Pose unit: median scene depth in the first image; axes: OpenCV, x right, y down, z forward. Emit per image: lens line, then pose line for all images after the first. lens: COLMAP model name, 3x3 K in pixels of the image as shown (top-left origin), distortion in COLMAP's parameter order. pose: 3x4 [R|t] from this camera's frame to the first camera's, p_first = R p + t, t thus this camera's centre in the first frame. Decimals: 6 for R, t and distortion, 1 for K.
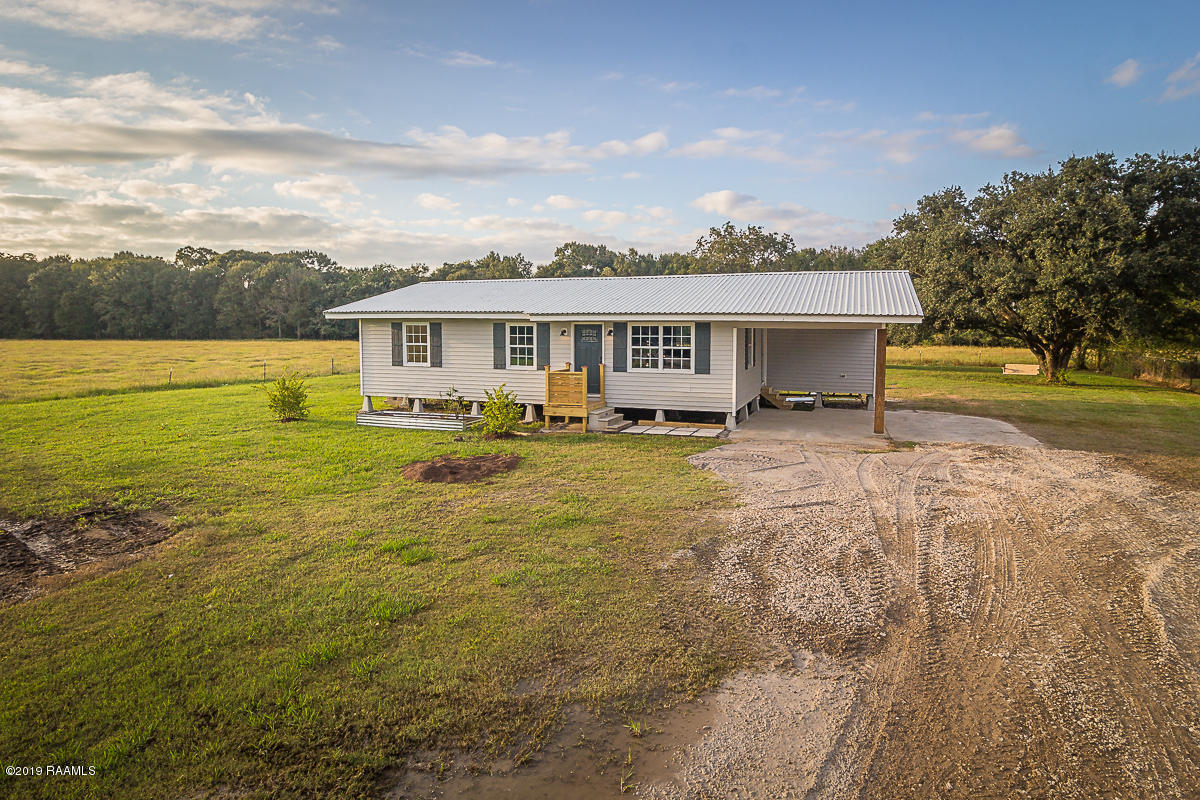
lens RADIAL K [[684.2, 0, 600.0], [0, 684.2, 400.0], [0, 0, 1]] dist [-0.002730, 0.000126]
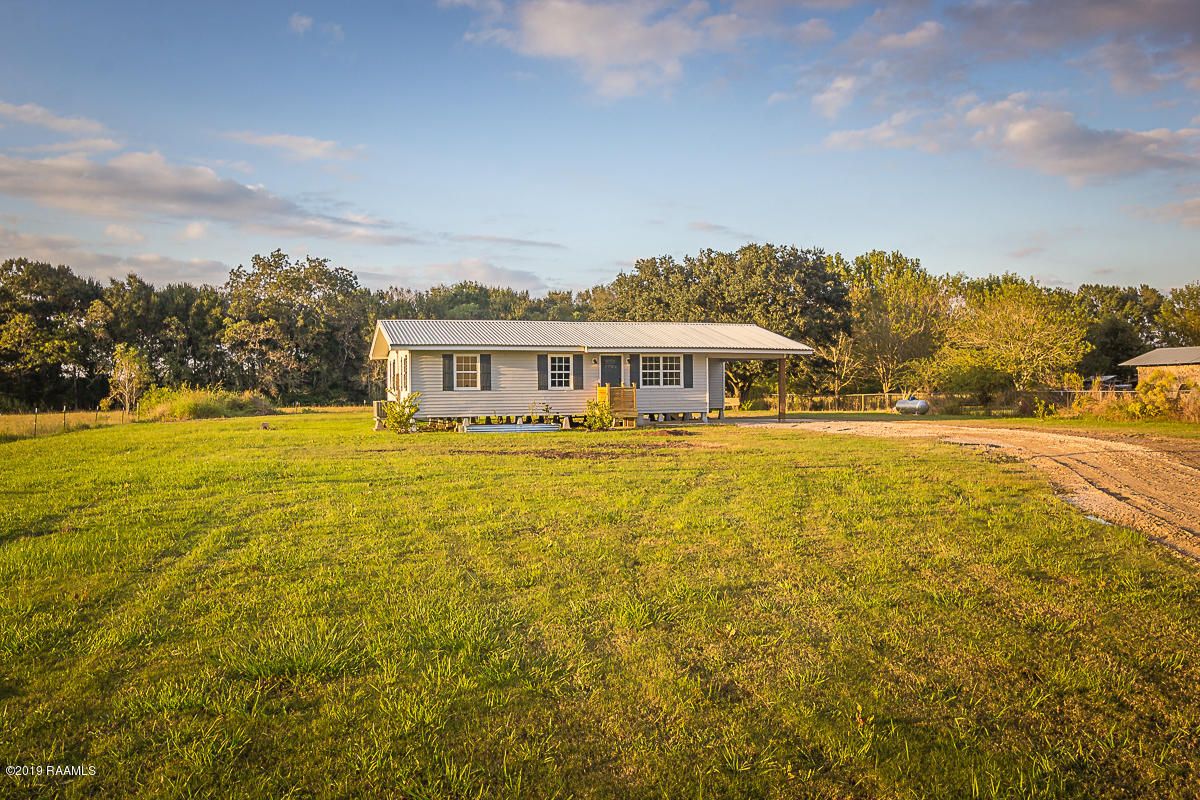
lens RADIAL K [[1016.5, 0, 600.0], [0, 1016.5, 400.0], [0, 0, 1]] dist [-0.004427, 0.003024]
pose [[0.775563, -0.016932, 0.631043, -1.289396], [0.080180, 0.994186, -0.071867, 0.121662], [-0.626157, 0.106335, 0.772412, -0.554415]]
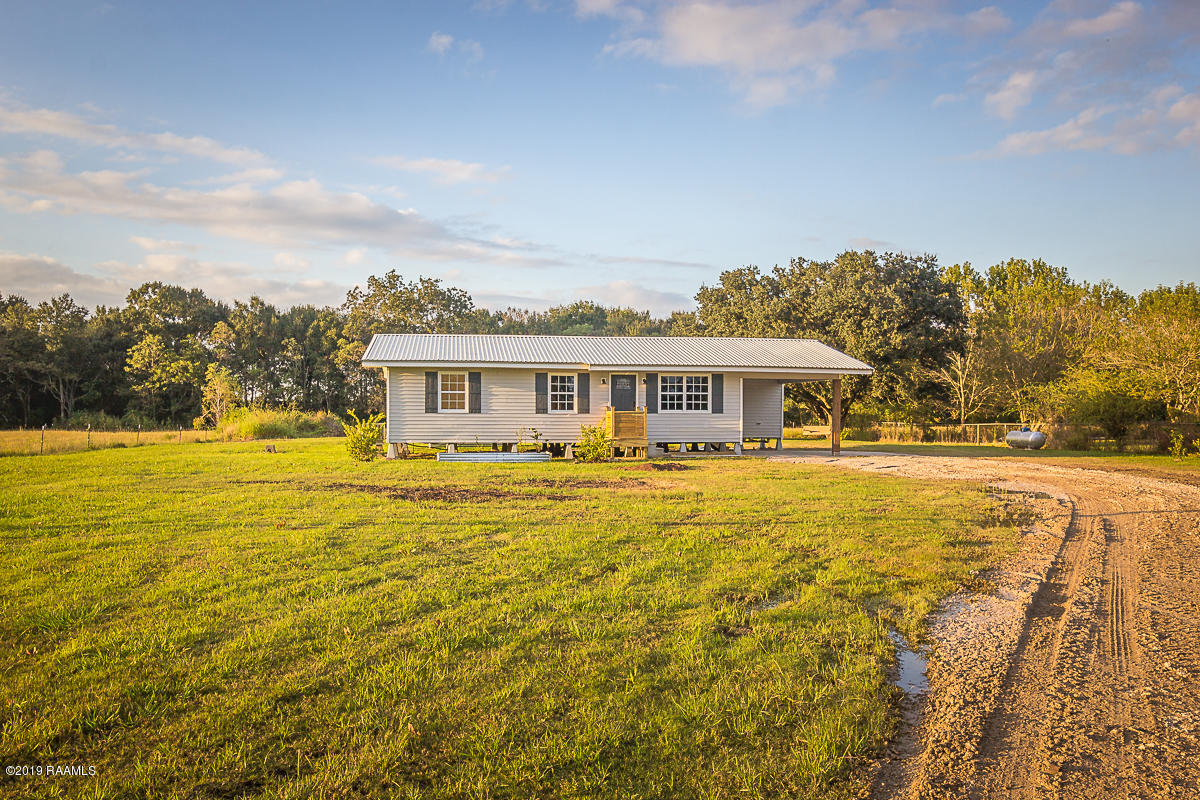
lens RADIAL K [[996.7, 0, 602.3], [0, 996.7, 465.8], [0, 0, 1]] dist [-0.004932, 0.012658]
pose [[0.879447, -0.024234, 0.475380, -0.854518], [0.051025, 0.997748, -0.043533, 0.119657], [-0.473254, 0.062541, 0.878703, -0.498170]]
